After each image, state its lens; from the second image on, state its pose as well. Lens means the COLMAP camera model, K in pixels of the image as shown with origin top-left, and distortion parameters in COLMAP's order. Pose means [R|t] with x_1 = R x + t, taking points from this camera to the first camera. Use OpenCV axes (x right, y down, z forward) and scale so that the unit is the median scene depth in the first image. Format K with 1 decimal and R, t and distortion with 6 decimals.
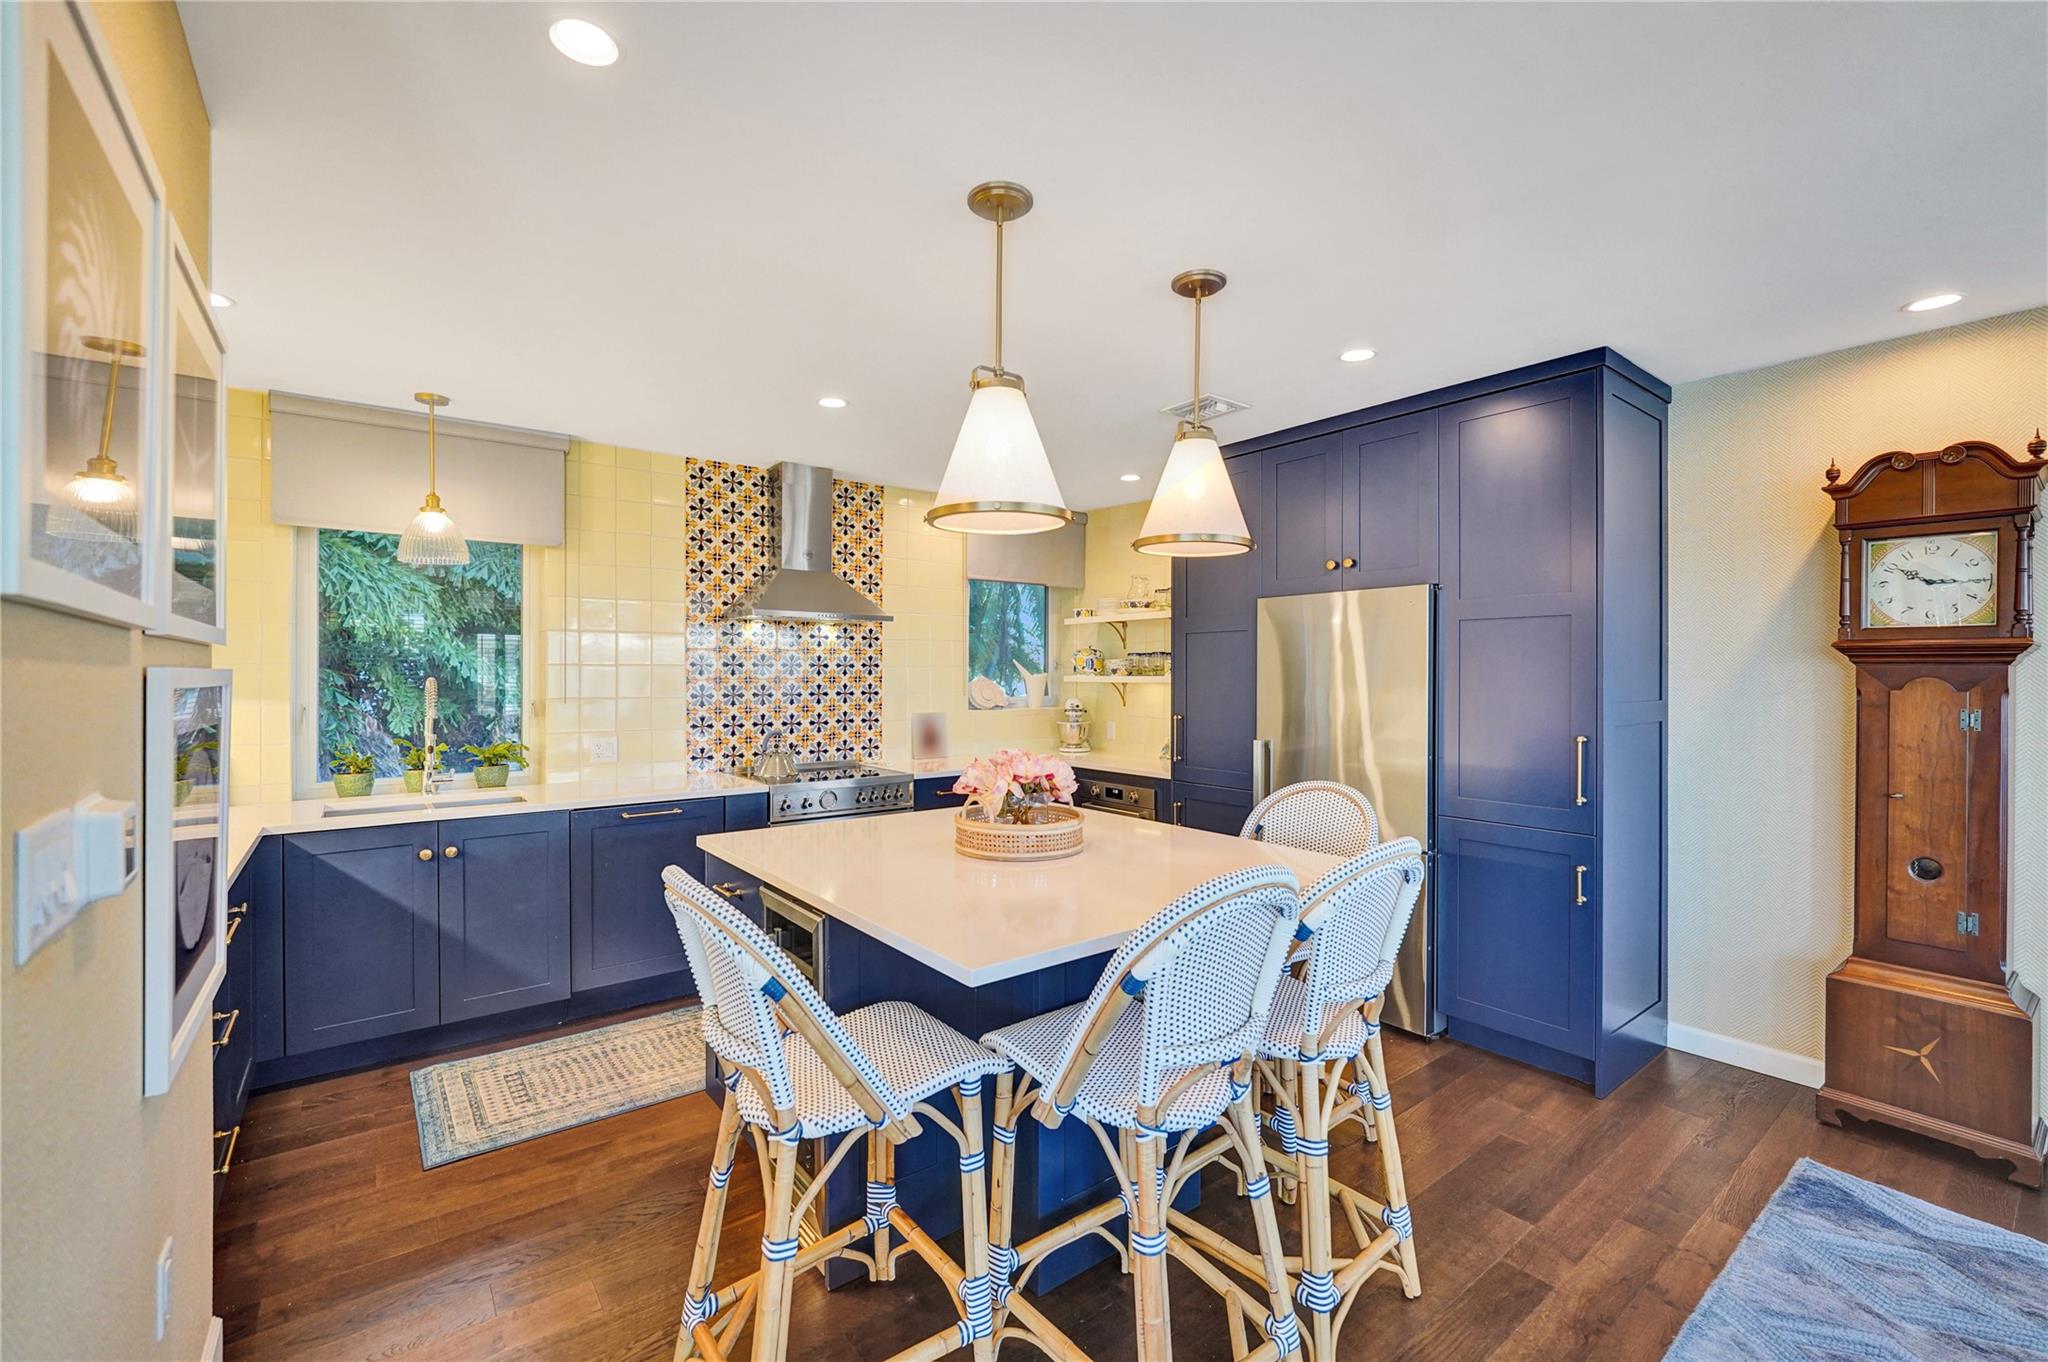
lens RADIAL K [[867.3, 0, 1020.6], [0, 867.3, 669.8], [0, 0, 1]] dist [-0.010144, 0.002313]
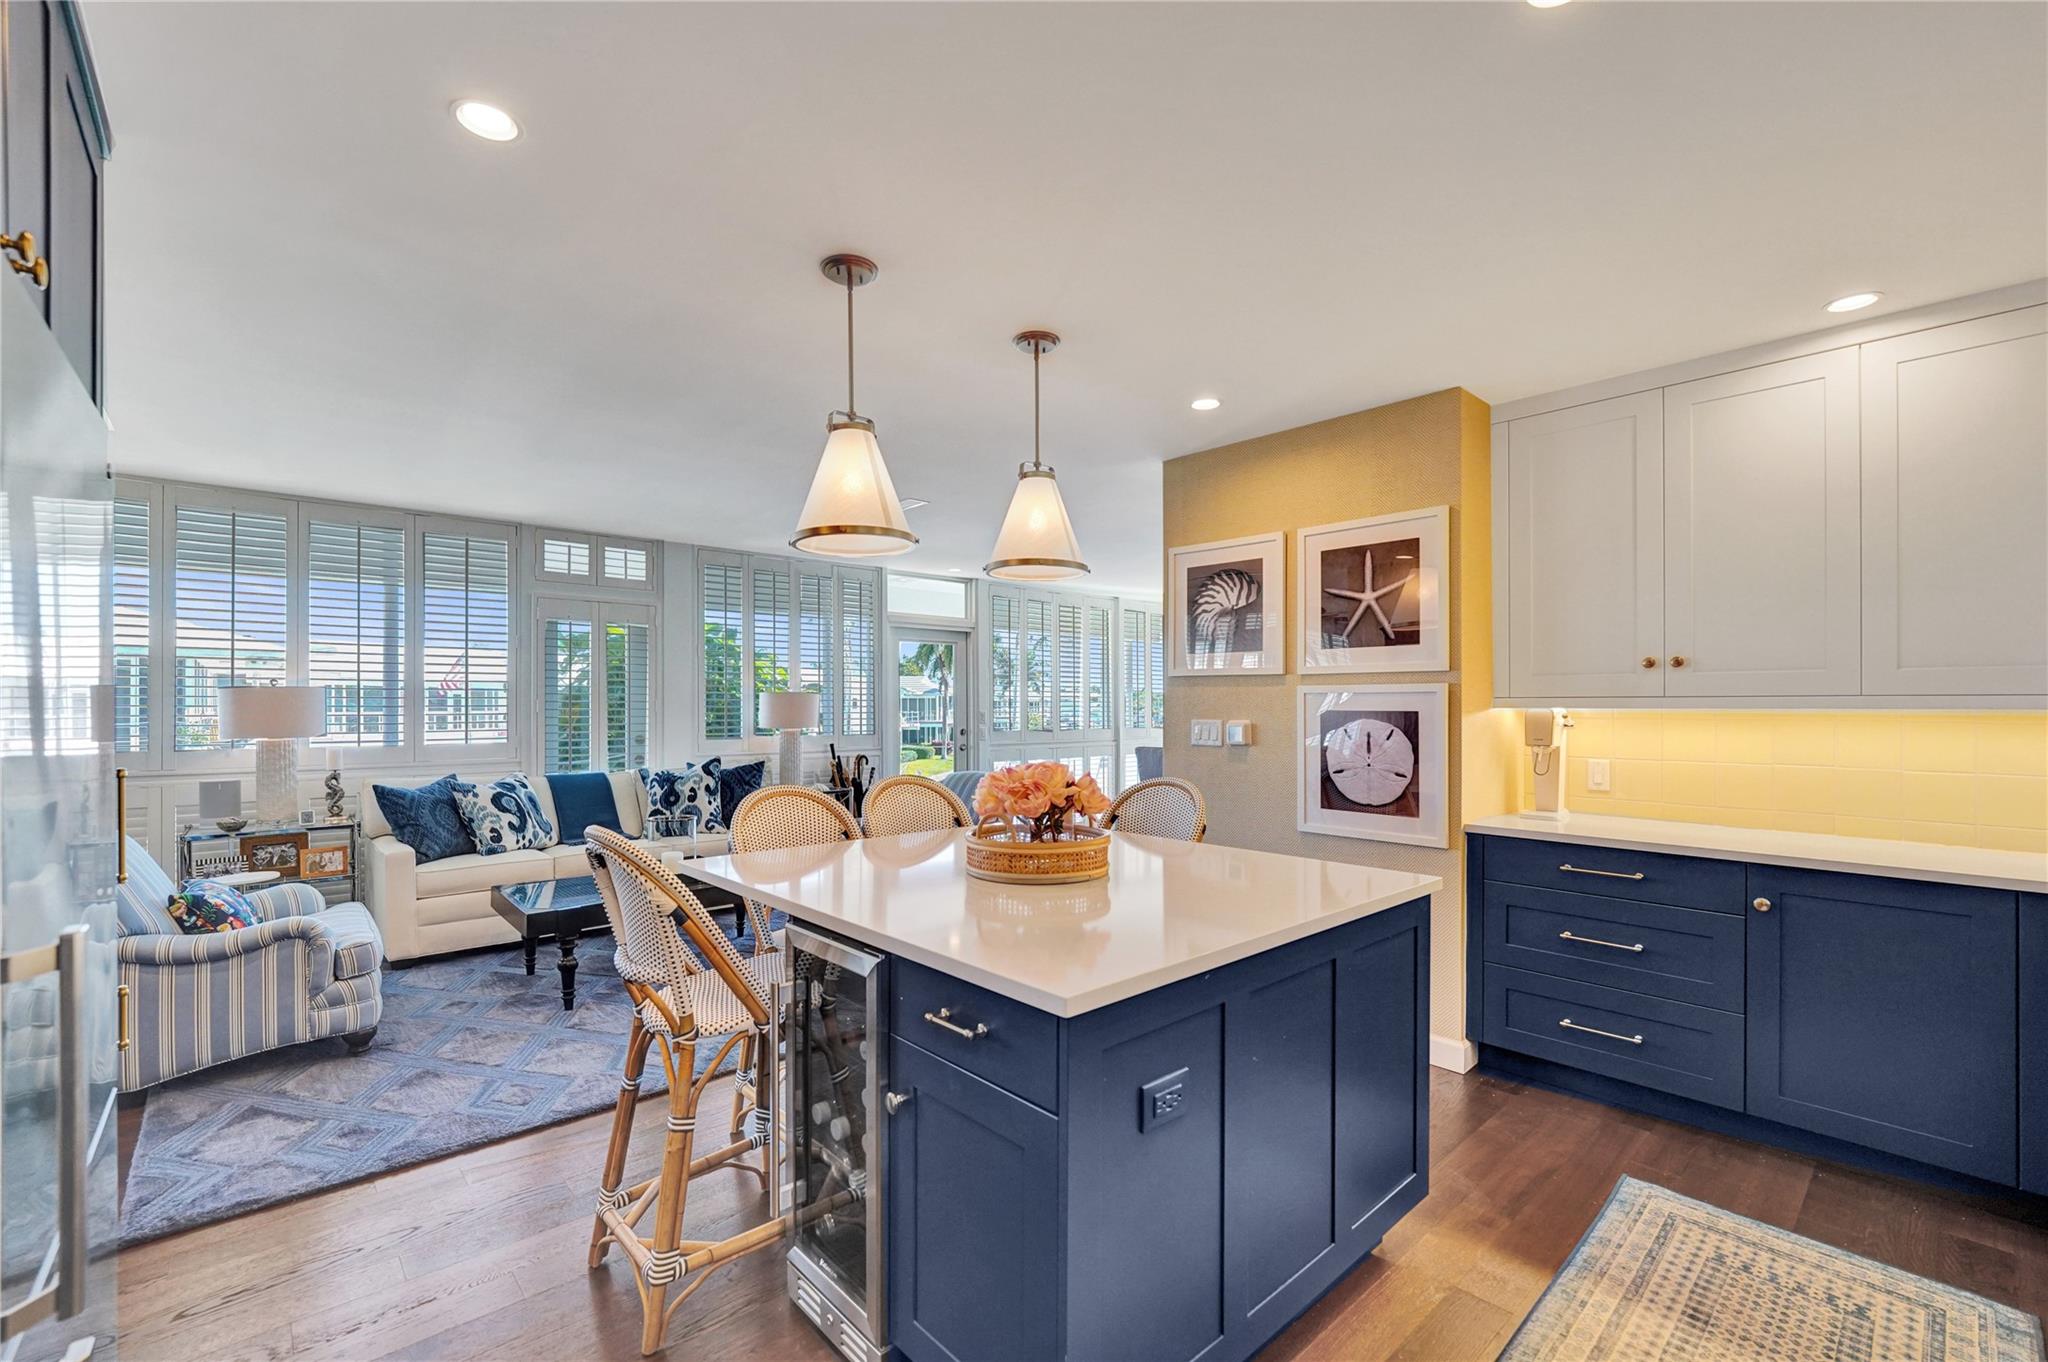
lens RADIAL K [[867.3, 0, 1021.6], [0, 867.3, 710.0], [0, 0, 1]] dist [-0.010144, 0.002313]
pose [[-0.995820, -0.002869, -0.091287, 0.081576], [-0.002898, 0.999996, 0.000190, 0.035588], [0.091286, 0.000454, -0.995825, 1.645867]]
